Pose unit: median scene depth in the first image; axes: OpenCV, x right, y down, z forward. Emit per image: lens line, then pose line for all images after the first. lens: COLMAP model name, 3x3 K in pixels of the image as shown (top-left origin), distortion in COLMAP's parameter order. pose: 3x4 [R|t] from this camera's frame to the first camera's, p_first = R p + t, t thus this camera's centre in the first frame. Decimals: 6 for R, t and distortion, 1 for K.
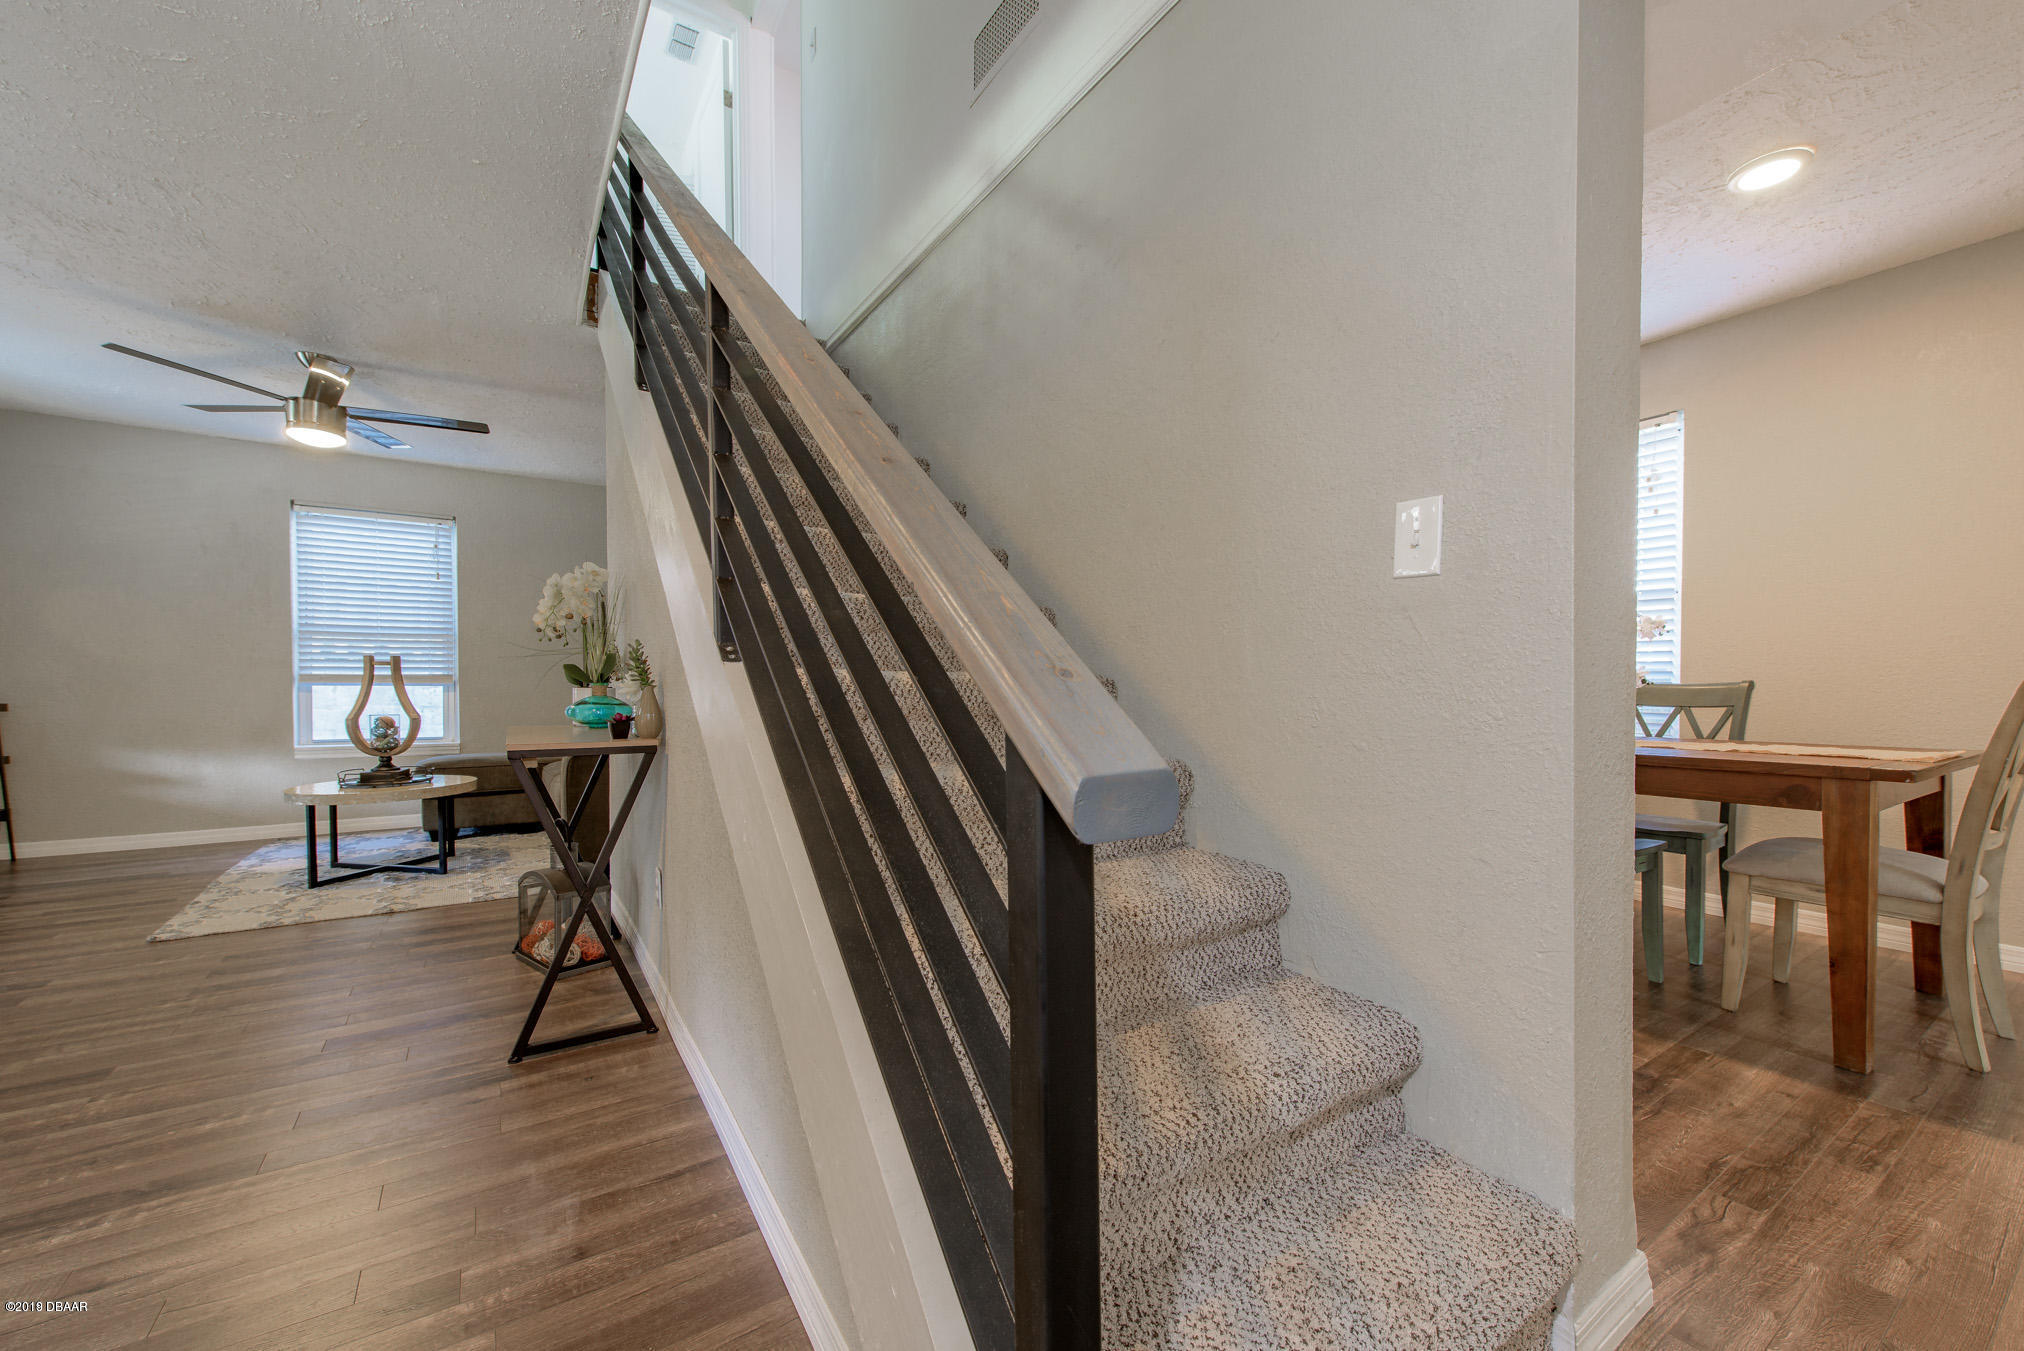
lens RADIAL K [[803.2, 0, 1012.4], [0, 803.2, 700.0], [0, 0, 1]] dist [0.008129, -0.000915]
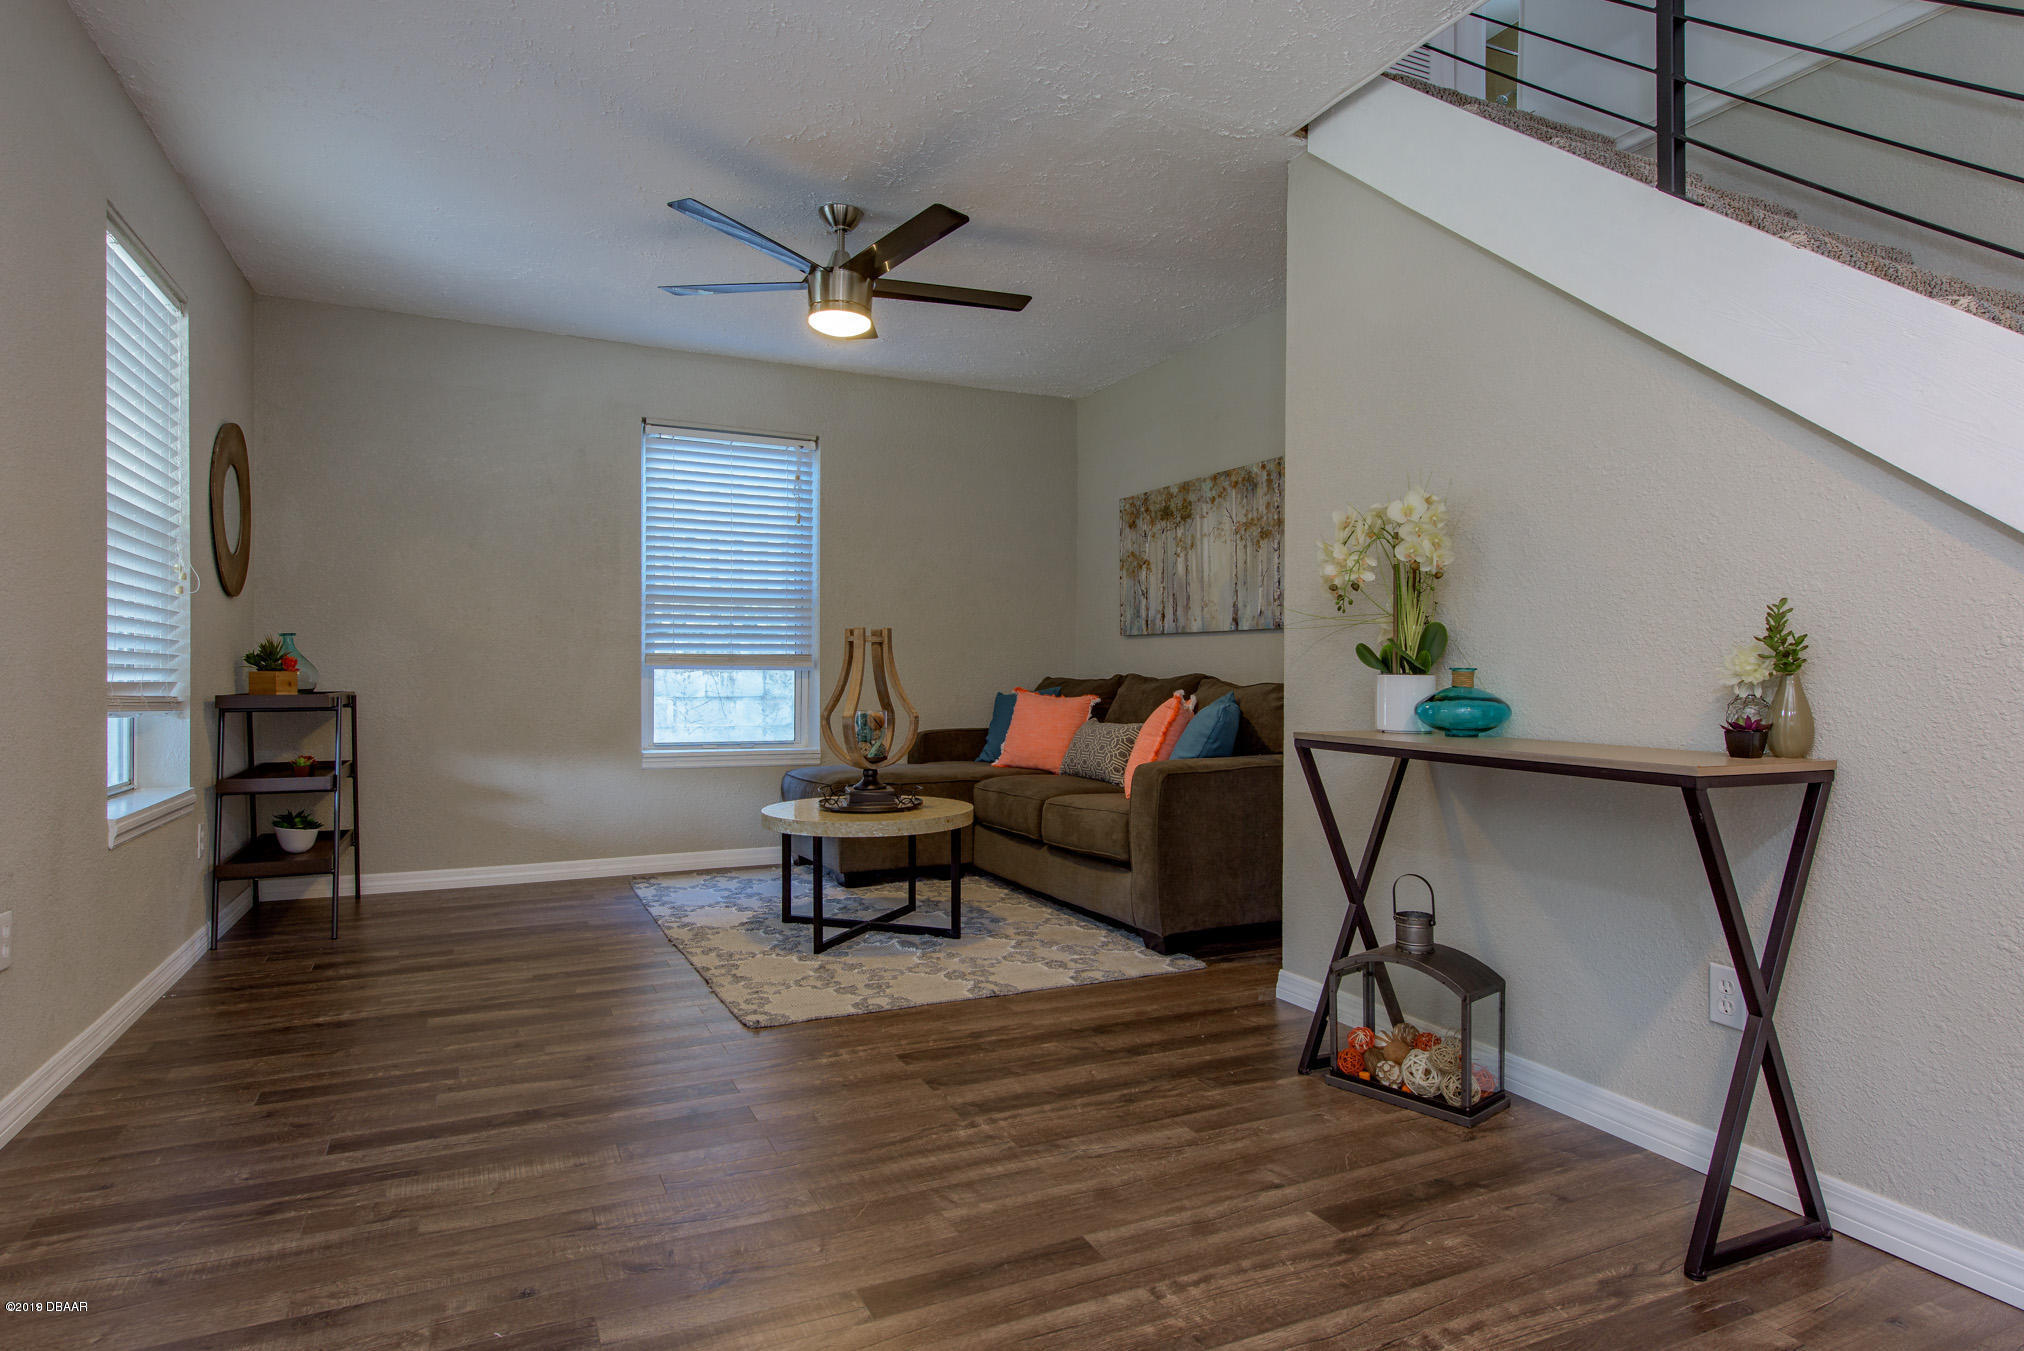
lens RADIAL K [[1124.0, 0, 969.8], [0, 1124.0, 678.3], [0, 0, 1]] dist [0.017304, -0.006149]
pose [[0.990064, 0.004860, -0.140531, -0.551983], [-0.006505, 0.999916, -0.011248, 0.000247], [0.140464, 0.012051, 0.990012, 0.028209]]
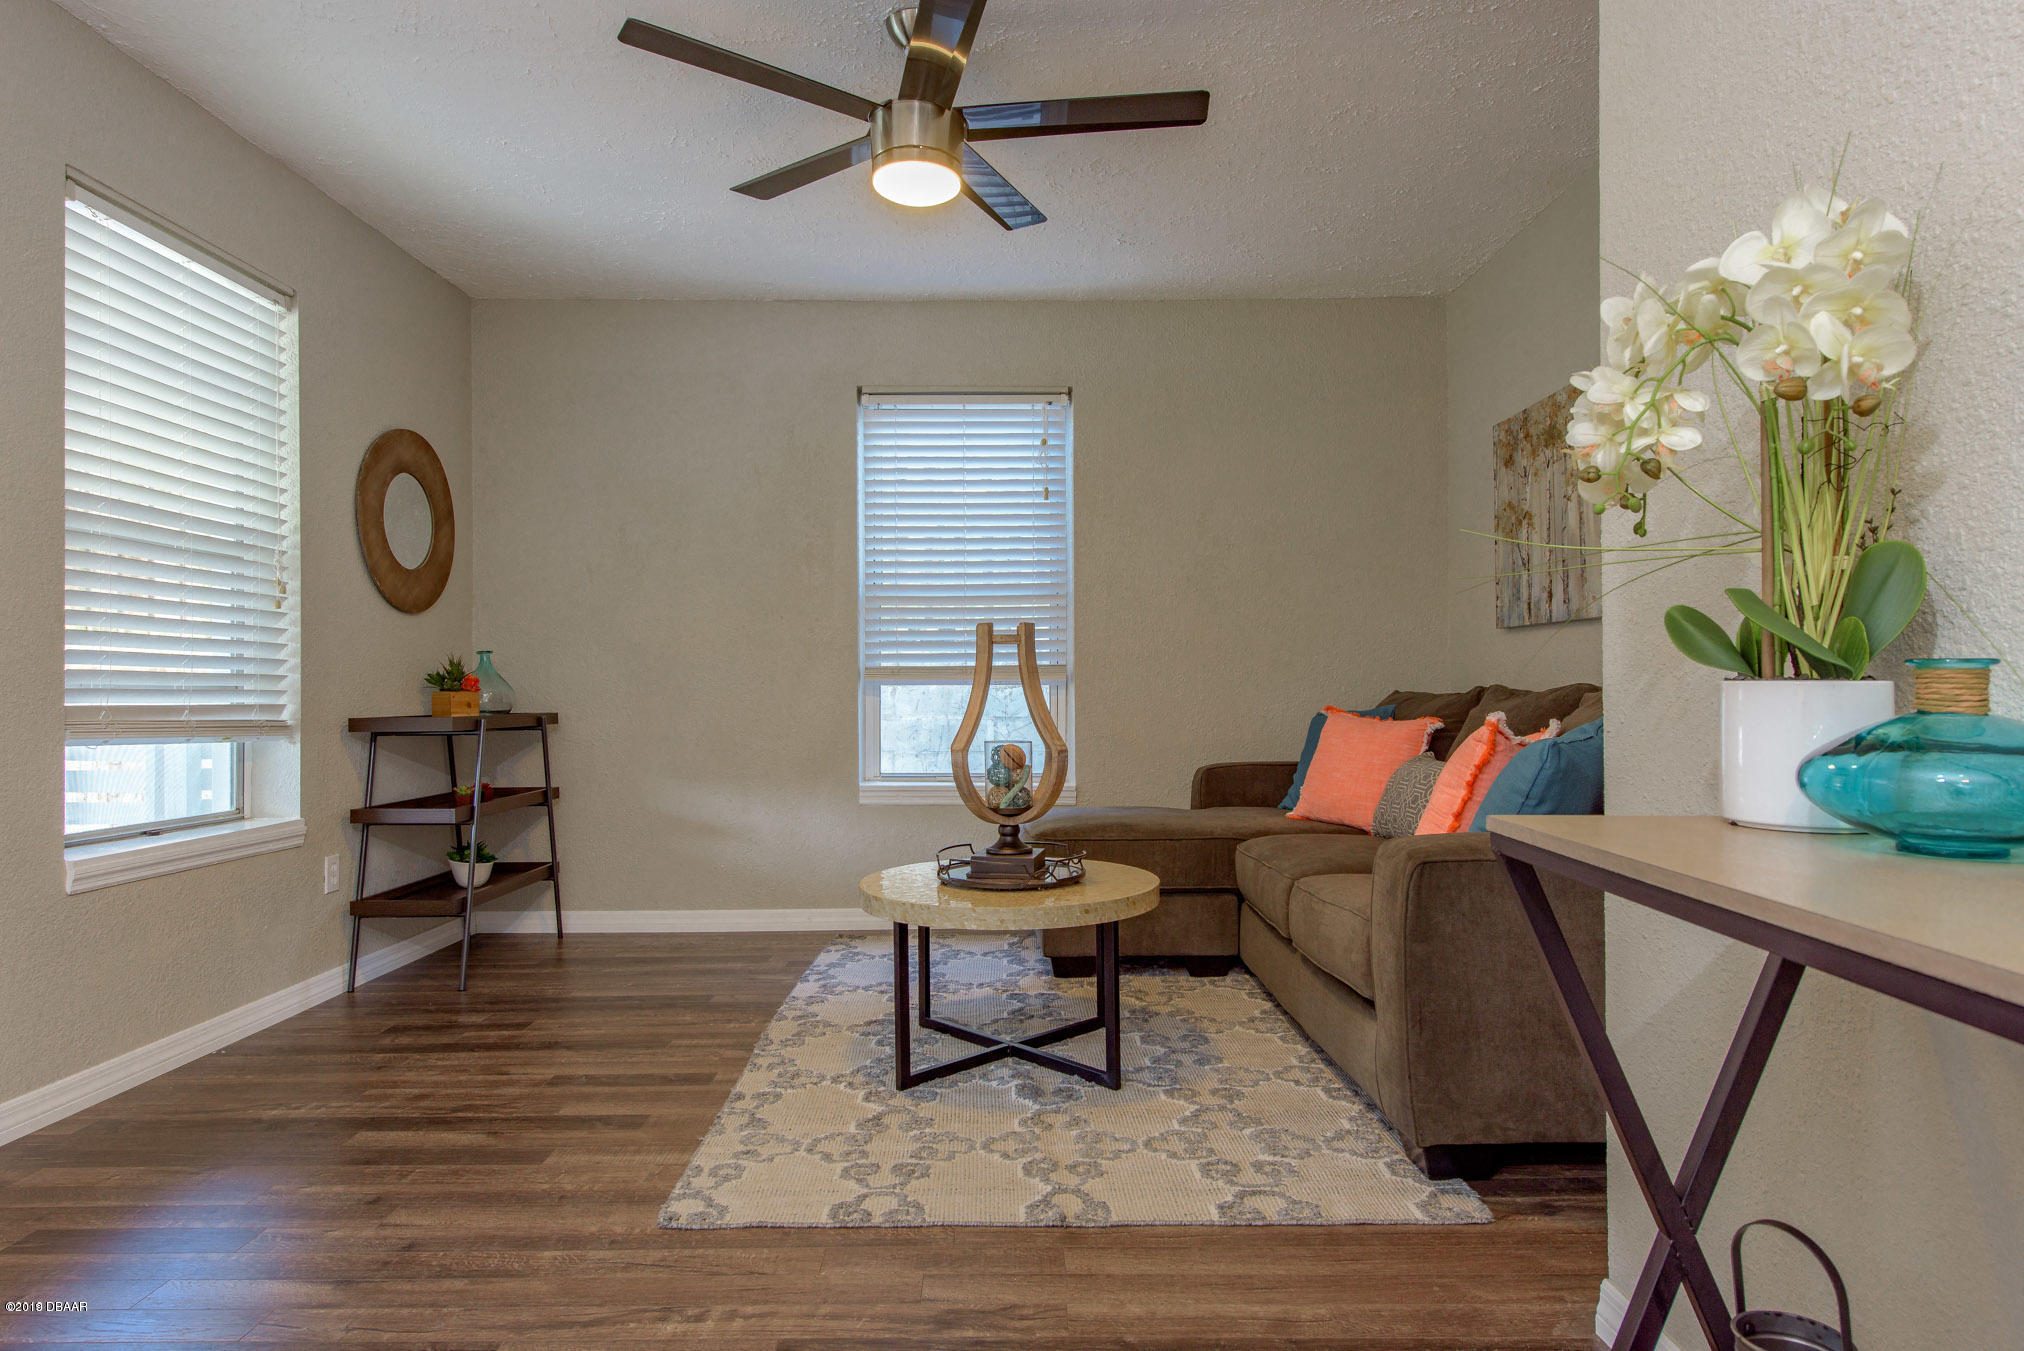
lens RADIAL K [[1124.0, 0, 1008.0], [0, 1124.0, 684.8], [0, 0, 1]] dist [0.017304, -0.006149]
pose [[0.841168, -0.006196, -0.540738, -0.401181], [-0.003070, 0.999864, -0.016231, -0.005744], [0.540765, 0.015313, 0.841034, 0.412043]]
